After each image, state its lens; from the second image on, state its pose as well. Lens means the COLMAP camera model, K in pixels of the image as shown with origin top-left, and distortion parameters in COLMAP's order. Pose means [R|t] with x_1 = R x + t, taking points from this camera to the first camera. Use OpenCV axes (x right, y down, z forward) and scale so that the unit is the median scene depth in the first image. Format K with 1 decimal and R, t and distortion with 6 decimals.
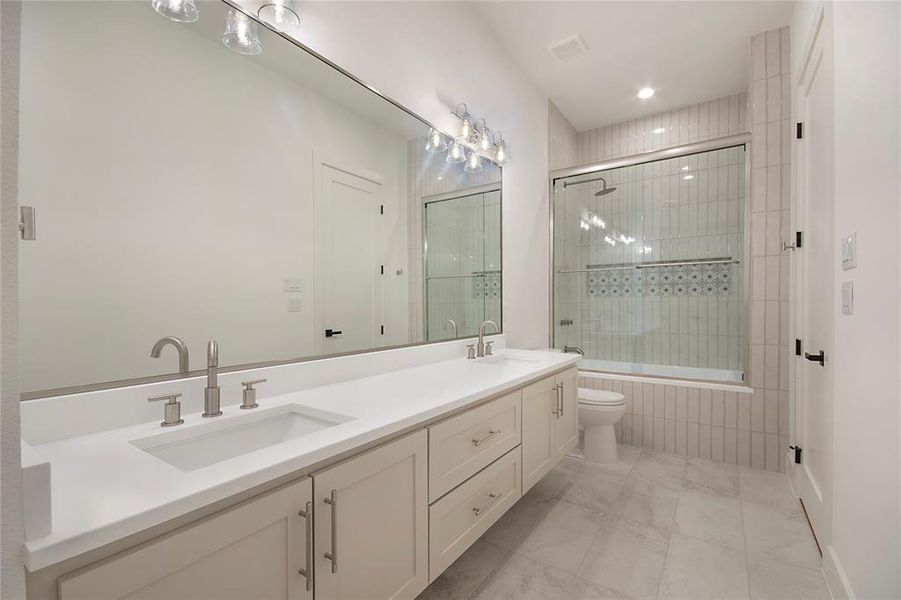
lens RADIAL K [[411.1, 0, 445.1], [0, 411.1, 305.9], [0, 0, 1]] dist [0.008773, -0.003493]
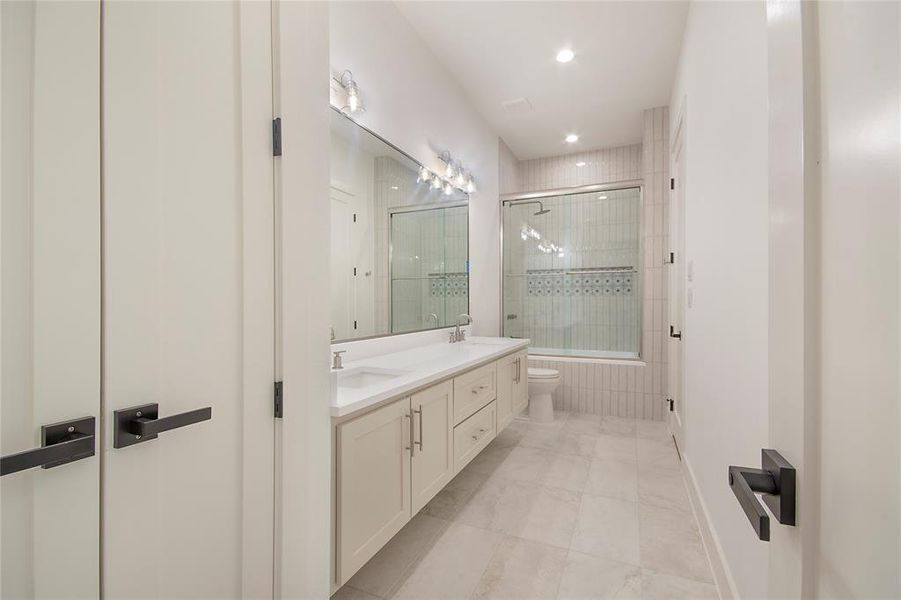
lens RADIAL K [[411.1, 0, 450.0], [0, 411.1, 301.4], [0, 0, 1]] dist [0.008773, -0.003493]
pose [[0.984308, 0.002296, 0.176447, -0.147589], [-0.001094, 0.999976, -0.006908, 0.003418], [-0.176458, 0.006606, 0.984286, -0.250599]]
